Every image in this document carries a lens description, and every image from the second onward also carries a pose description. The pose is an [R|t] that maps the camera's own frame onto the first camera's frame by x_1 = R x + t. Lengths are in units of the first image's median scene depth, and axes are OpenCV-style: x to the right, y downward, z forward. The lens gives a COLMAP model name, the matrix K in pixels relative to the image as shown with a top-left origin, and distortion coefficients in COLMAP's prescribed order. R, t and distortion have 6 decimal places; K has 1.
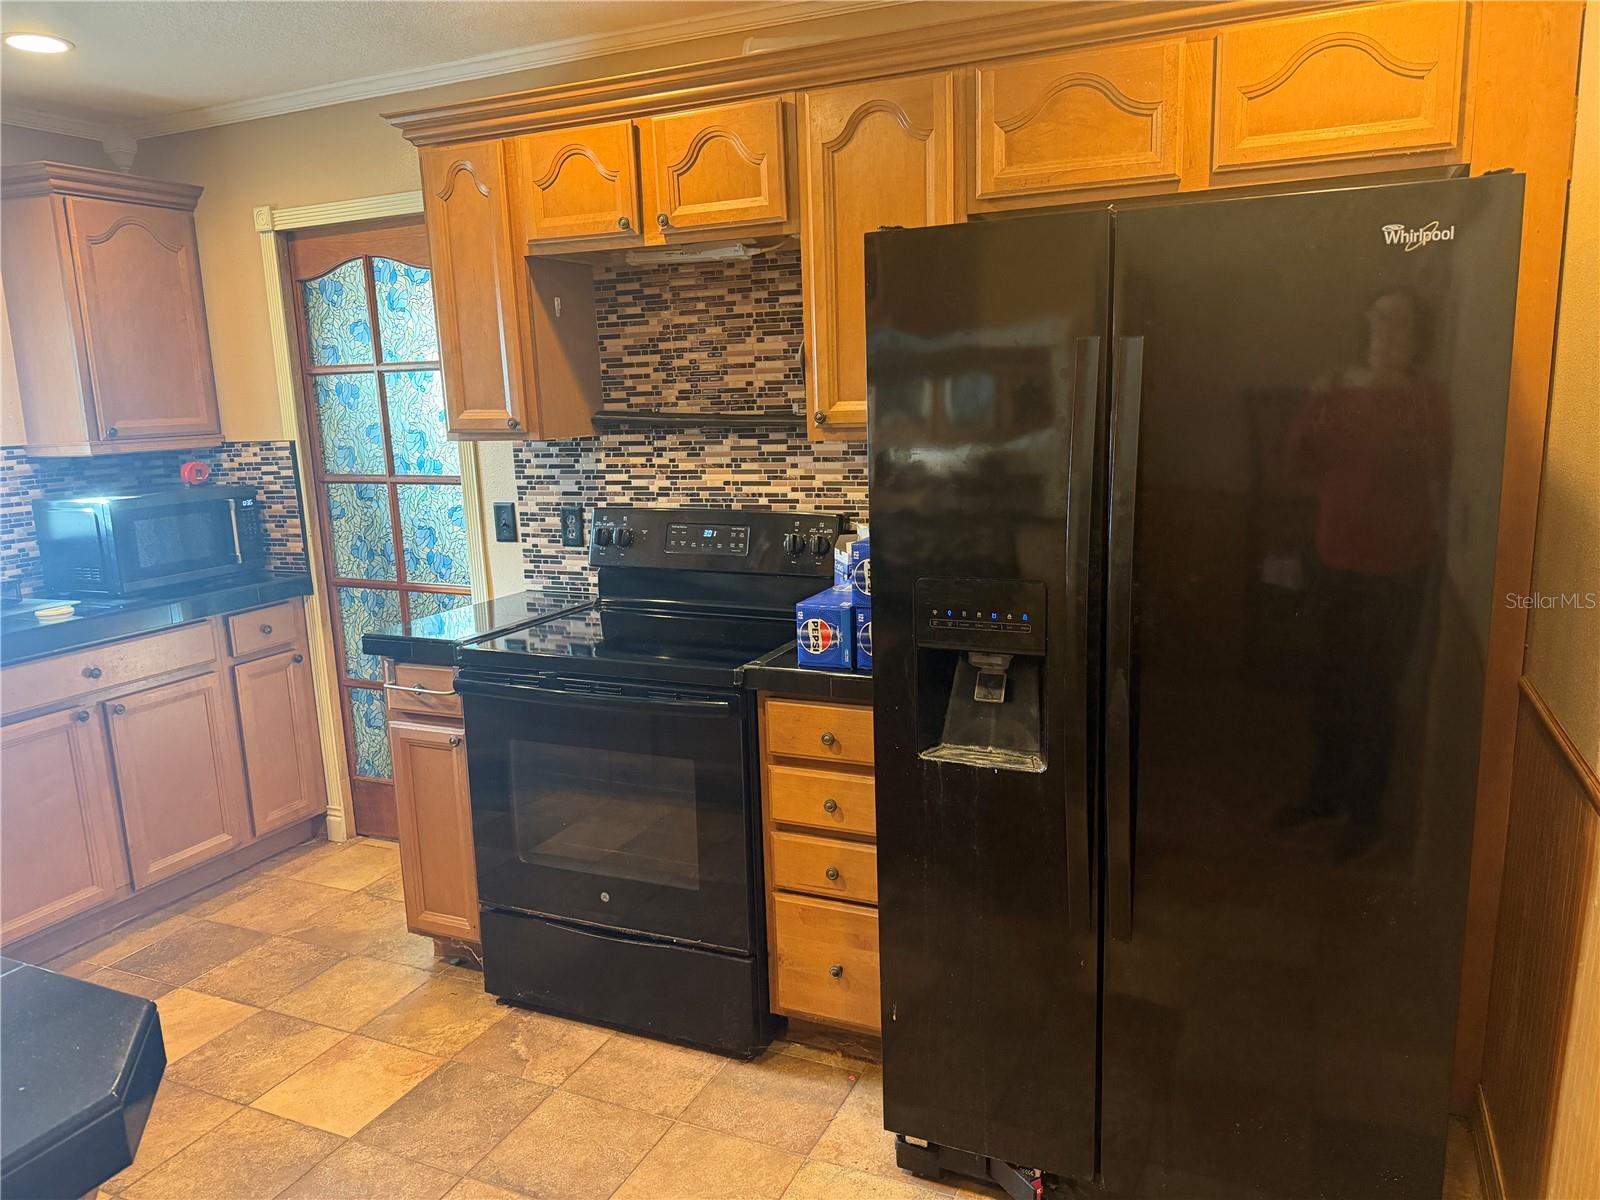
lens RADIAL K [[1111.6, 0, 801.0], [0, 1111.6, 606.5], [0, 0, 1]] dist [0.105614, -0.149561]
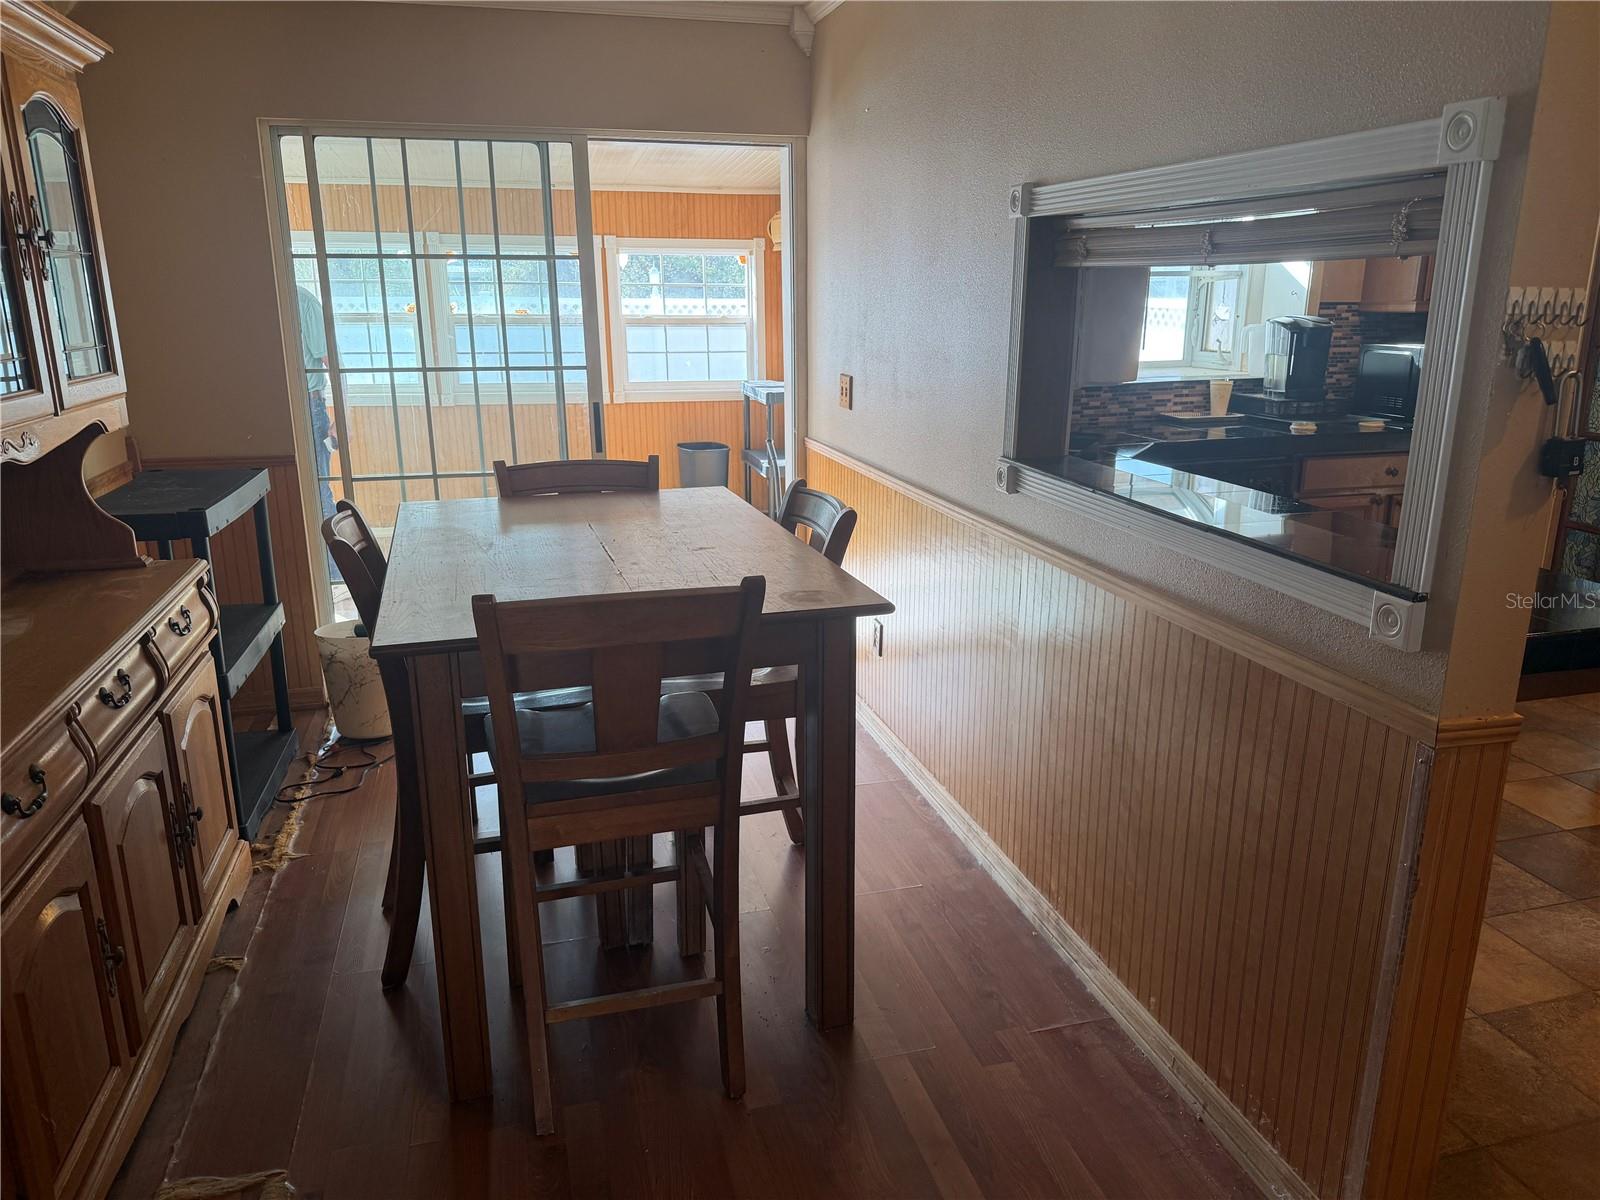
lens RADIAL K [[1120.7, 0, 813.8], [0, 1120.7, 598.2], [0, 0, 1]] dist [0.047941, -0.058672]
pose [[0.643040, 0.234050, -0.729191, -0.043364], [-0.164899, 0.972136, 0.166612, 0.094374], [0.747869, 0.013105, 0.663717, -0.428334]]
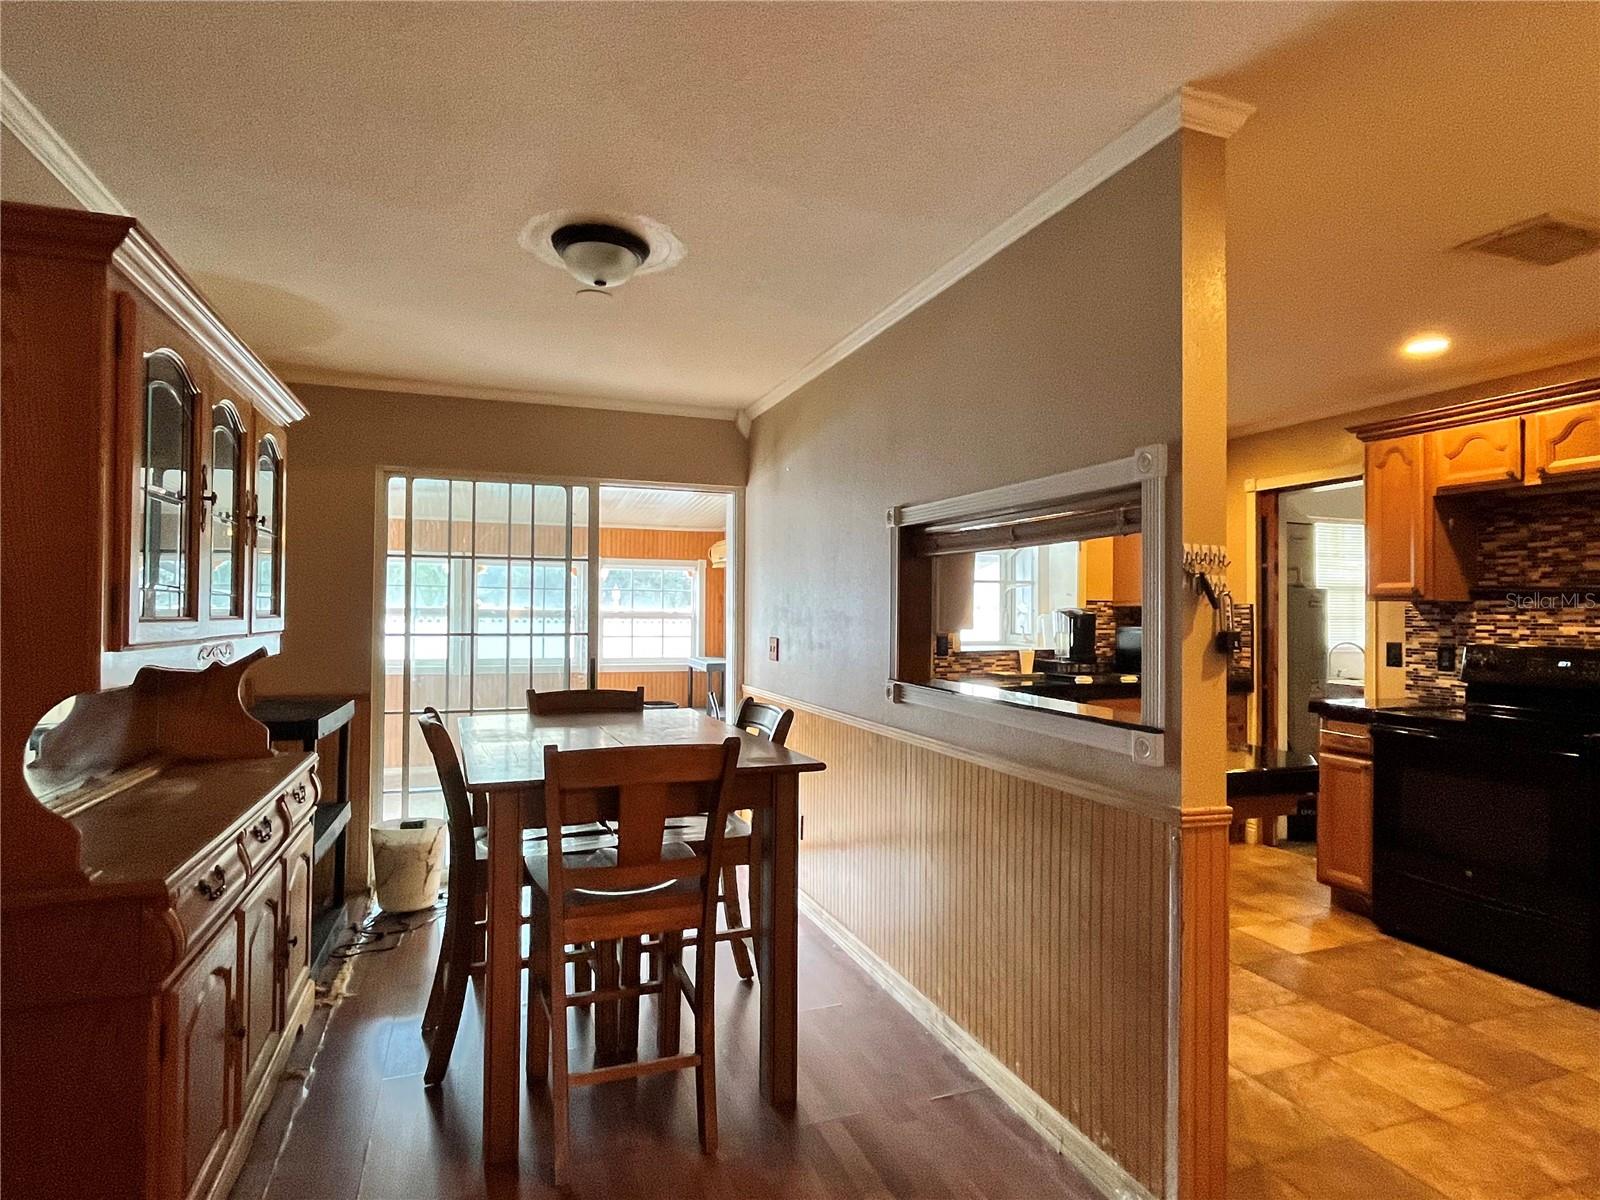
lens RADIAL K [[862.7, 0, 800.0], [0, 862.7, 600.0], [0, 0, 1]] dist [0.000652, 0.000635]
pose [[0.705164, 0.027883, -0.708495, 0.013521], [-0.164811, 0.978304, -0.125534, 0.158121], [0.689624, 0.205290, 0.694461, -0.513316]]
